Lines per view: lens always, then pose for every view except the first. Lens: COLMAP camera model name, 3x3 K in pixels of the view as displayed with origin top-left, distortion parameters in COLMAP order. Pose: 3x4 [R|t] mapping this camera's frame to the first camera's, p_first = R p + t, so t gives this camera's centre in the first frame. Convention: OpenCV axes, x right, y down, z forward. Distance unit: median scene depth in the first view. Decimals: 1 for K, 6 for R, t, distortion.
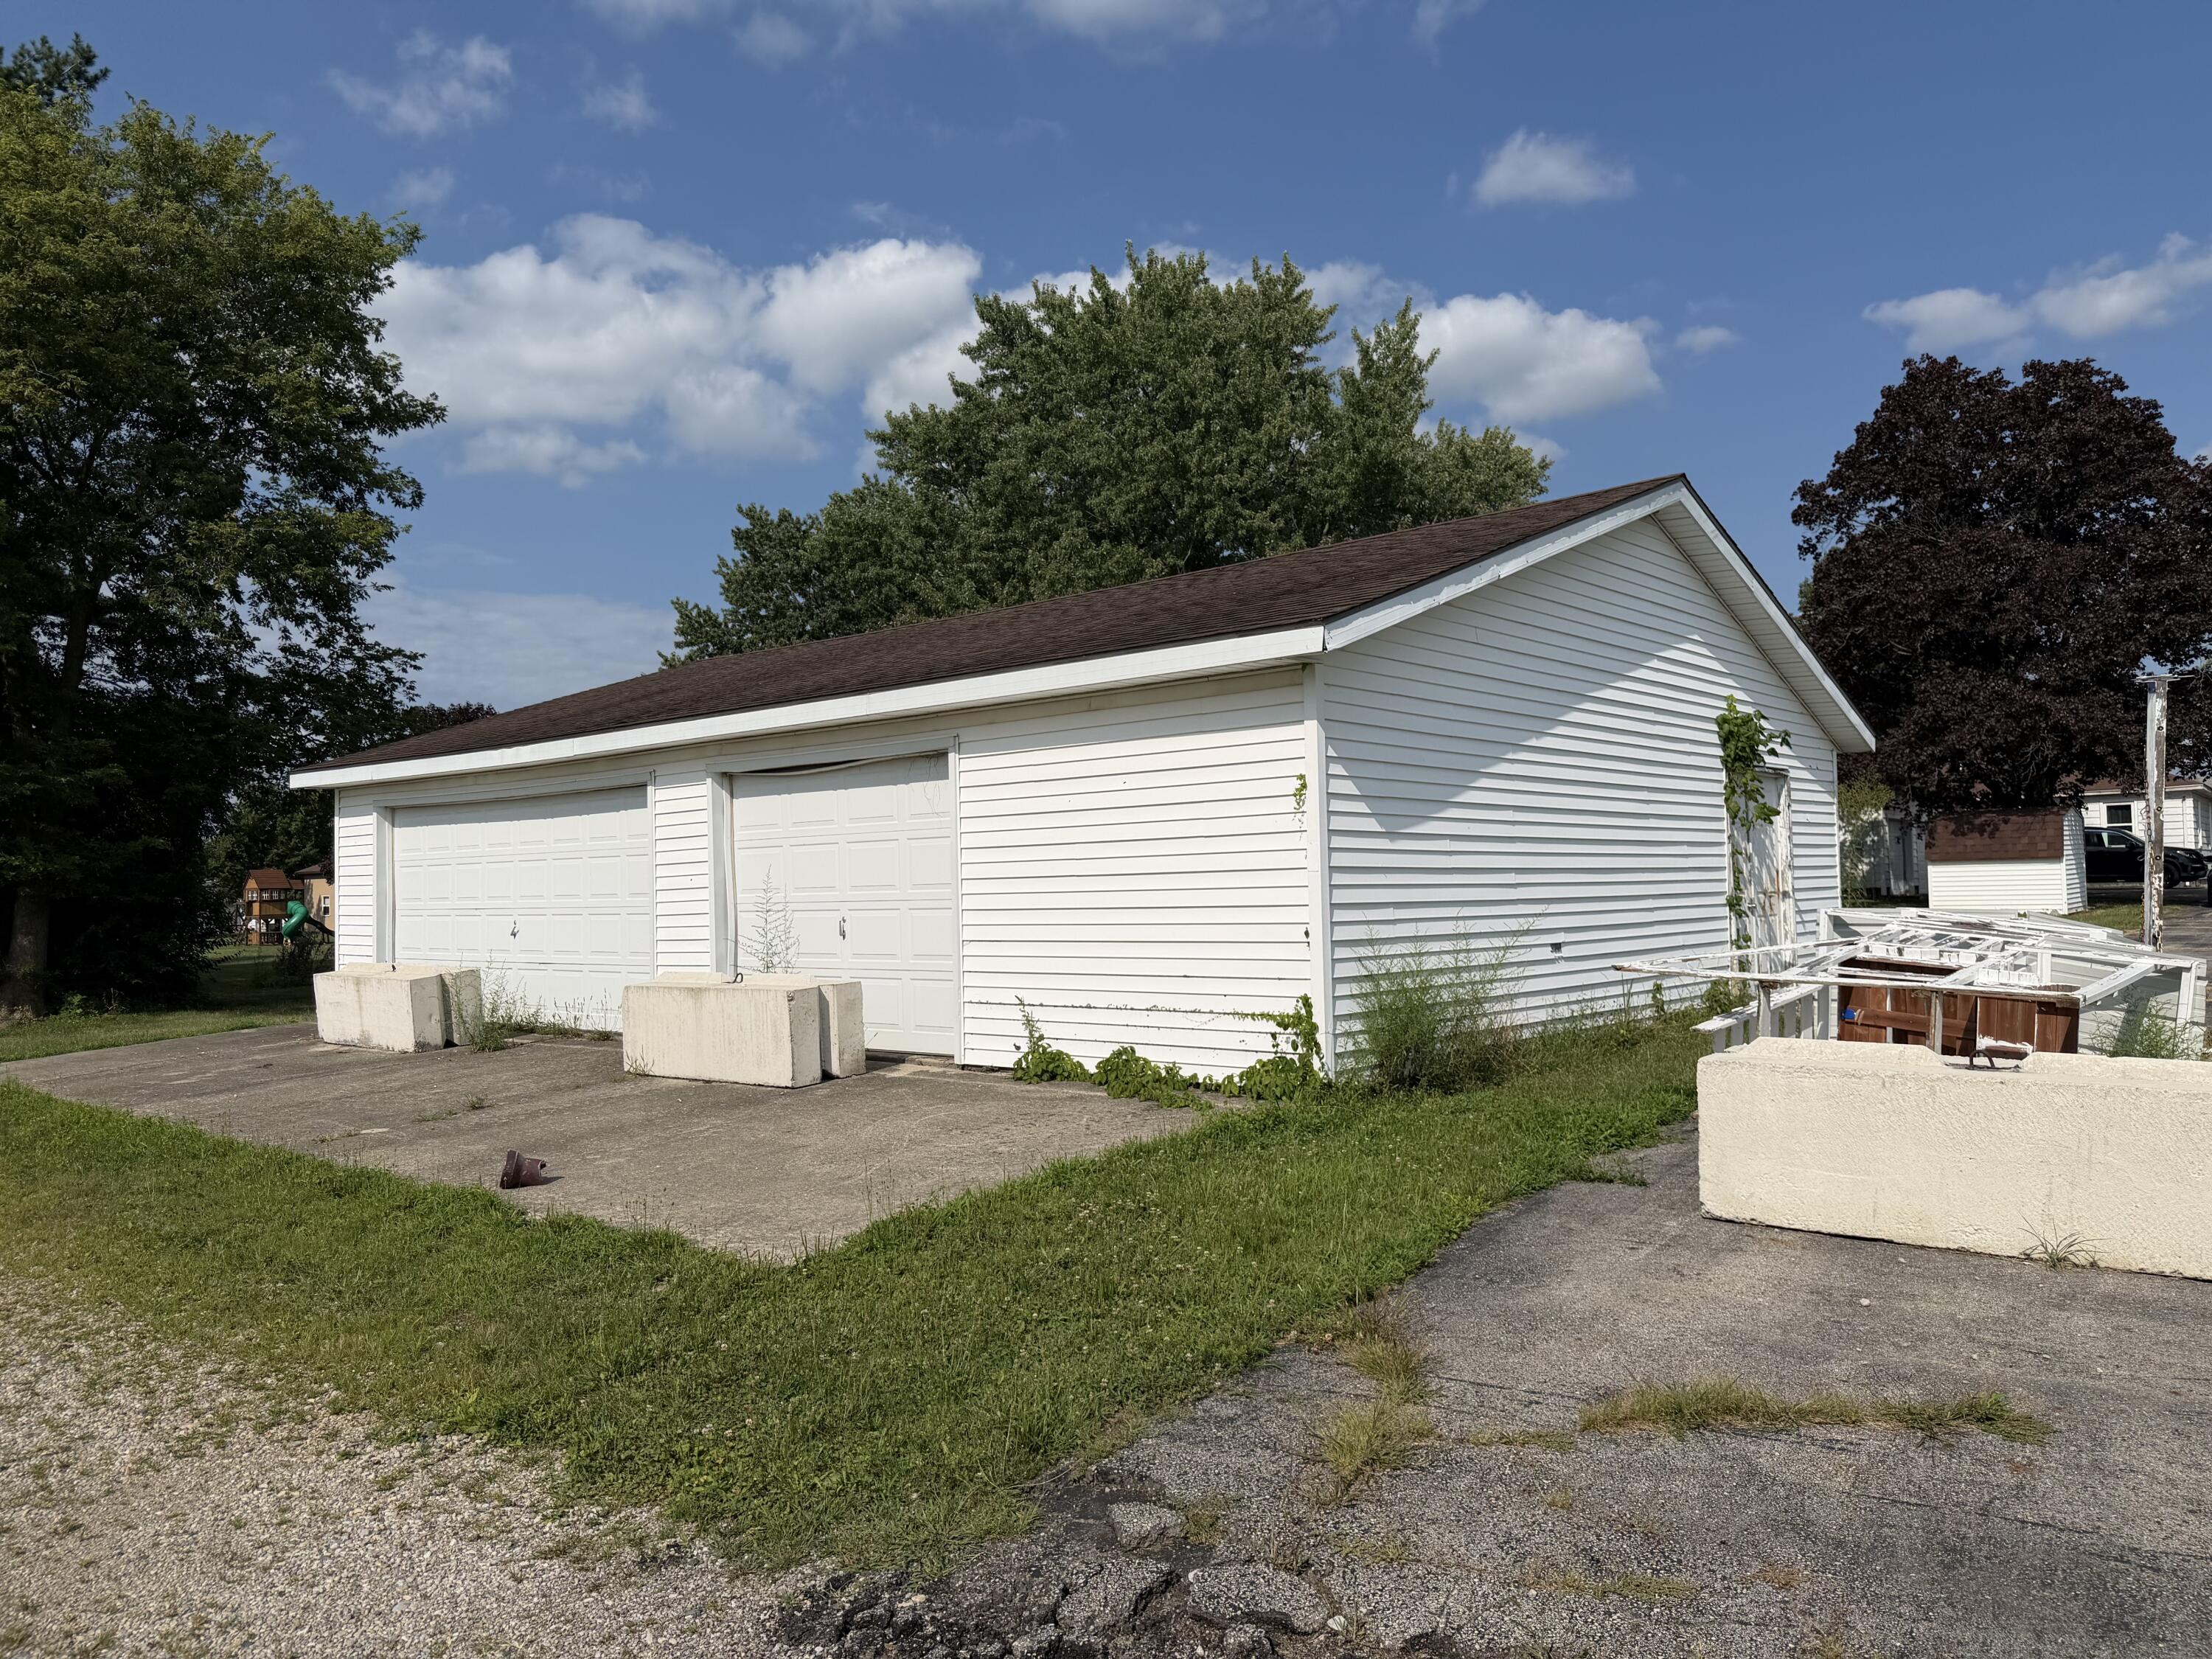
lens RADIAL K [[1636.9, 0, 1106.0], [0, 1636.9, 829.5], [0, 0, 1]] dist [-0.001977, 0.001891]
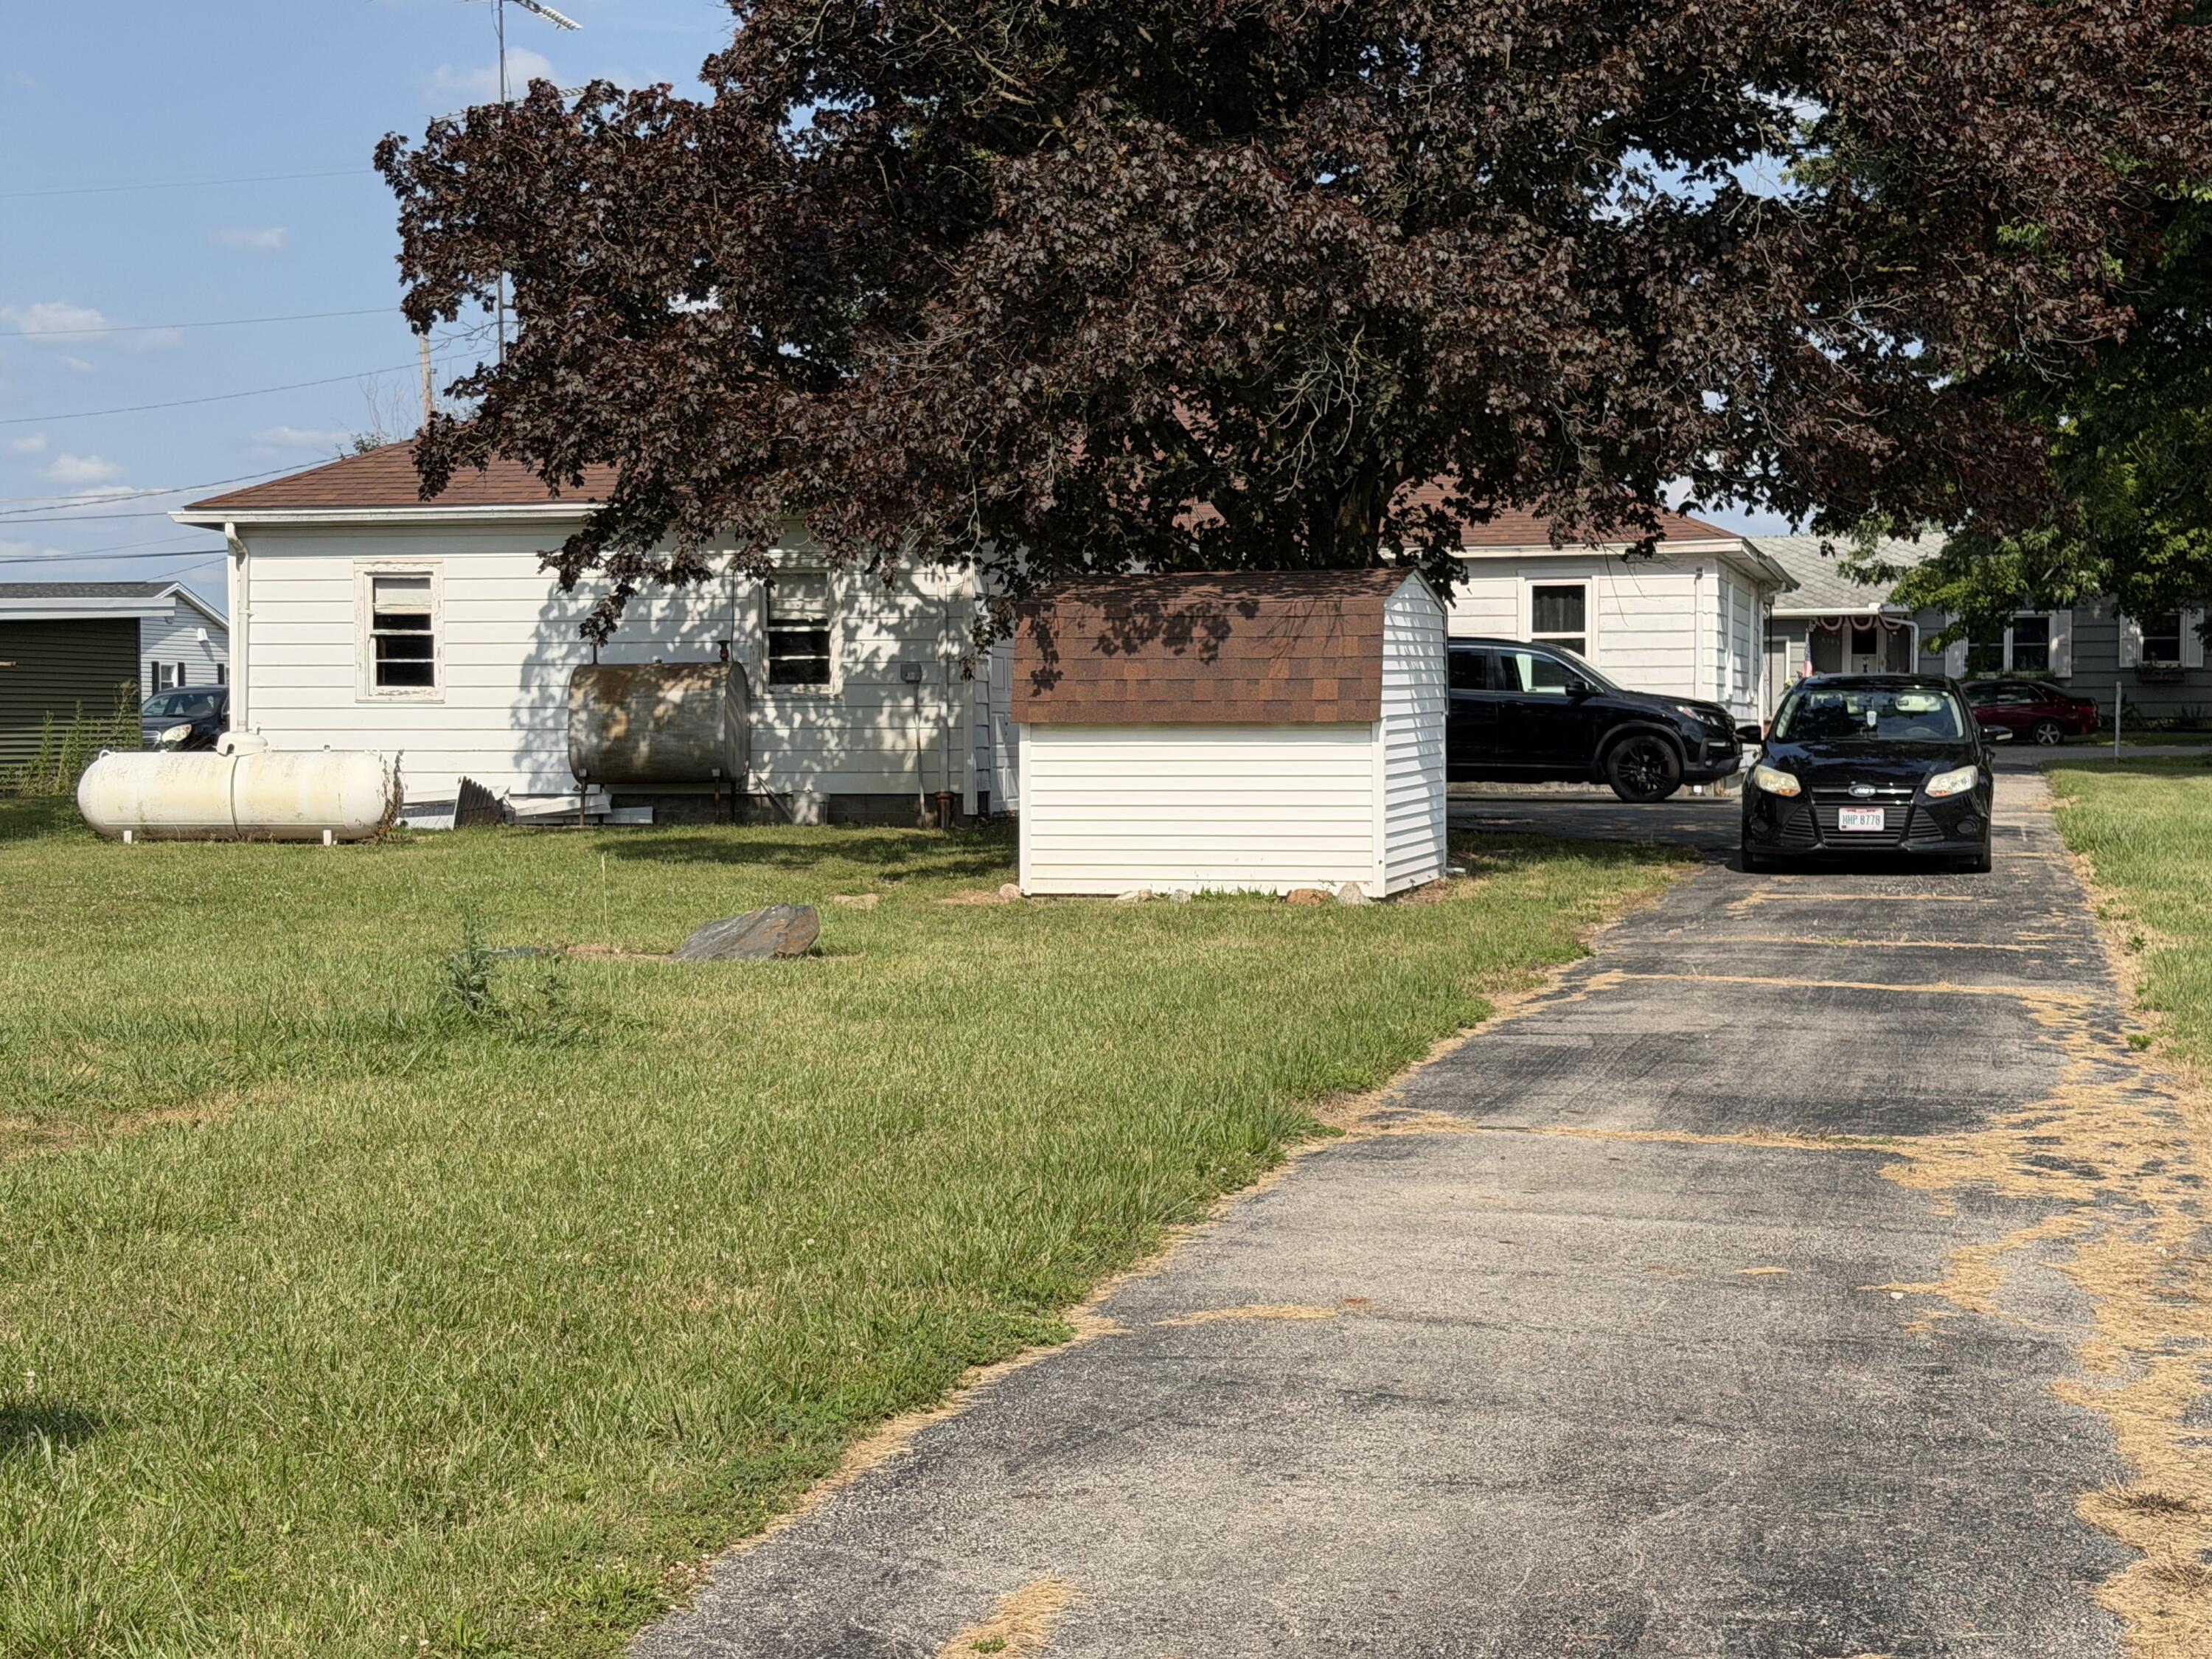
lens RADIAL K [[3523.5, 0, 1106.0], [0, 3523.5, 829.5], [0, 0, 1]] dist [-0.016262, -0.003486]
pose [[0.912240, 0.006038, 0.409611, 0.232850], [-0.030809, 0.998071, 0.053903, 0.001752], [-0.408495, -0.061792, 0.910666, 0.361427]]
